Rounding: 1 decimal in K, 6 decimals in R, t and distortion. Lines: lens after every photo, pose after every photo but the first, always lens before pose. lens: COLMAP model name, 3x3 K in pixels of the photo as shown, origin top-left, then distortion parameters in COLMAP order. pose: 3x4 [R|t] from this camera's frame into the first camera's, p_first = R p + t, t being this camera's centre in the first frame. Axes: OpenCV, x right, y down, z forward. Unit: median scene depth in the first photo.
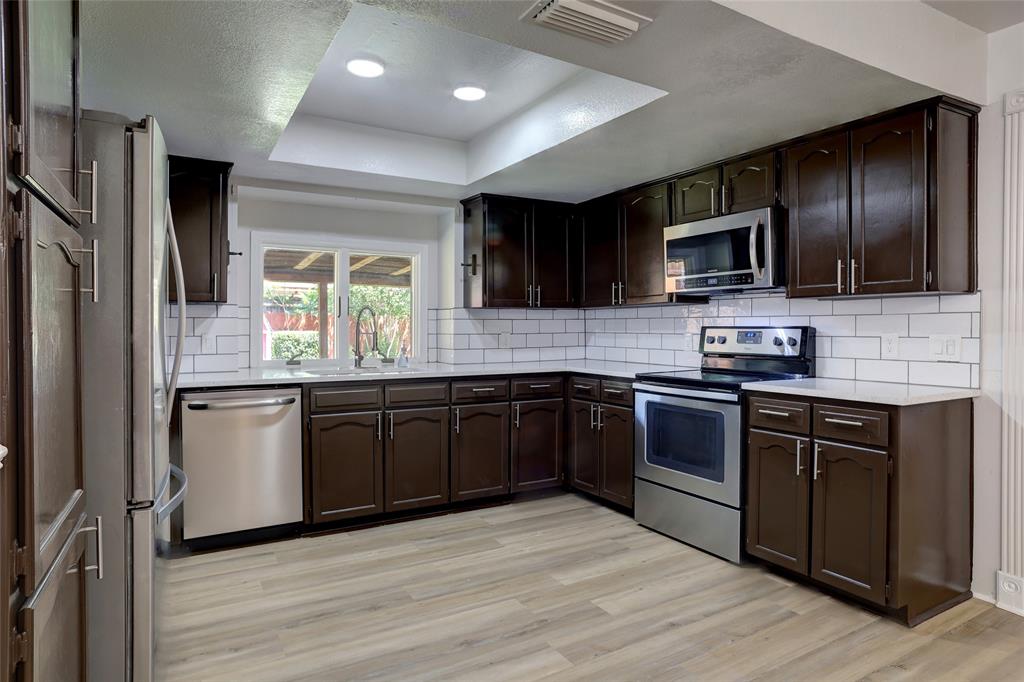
lens RADIAL K [[586.3, 0, 509.0], [0, 586.3, 335.0], [0, 0, 1]] dist [-0.047139, 0.030360]
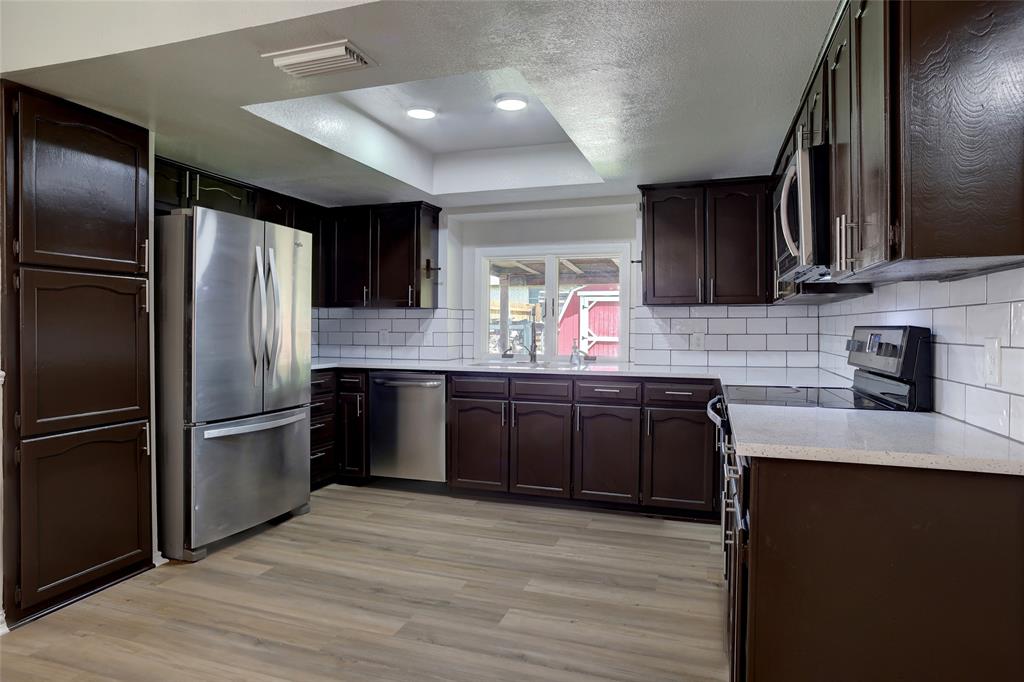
lens RADIAL K [[586.3, 0, 505.9], [0, 586.3, 339.3], [0, 0, 1]] dist [-0.047139, 0.030360]
pose [[0.654429, 0.018427, -0.755899, 0.721874], [-0.010508, 0.999828, 0.015275, -0.006325], [0.756050, -0.002053, 0.654510, 0.299955]]
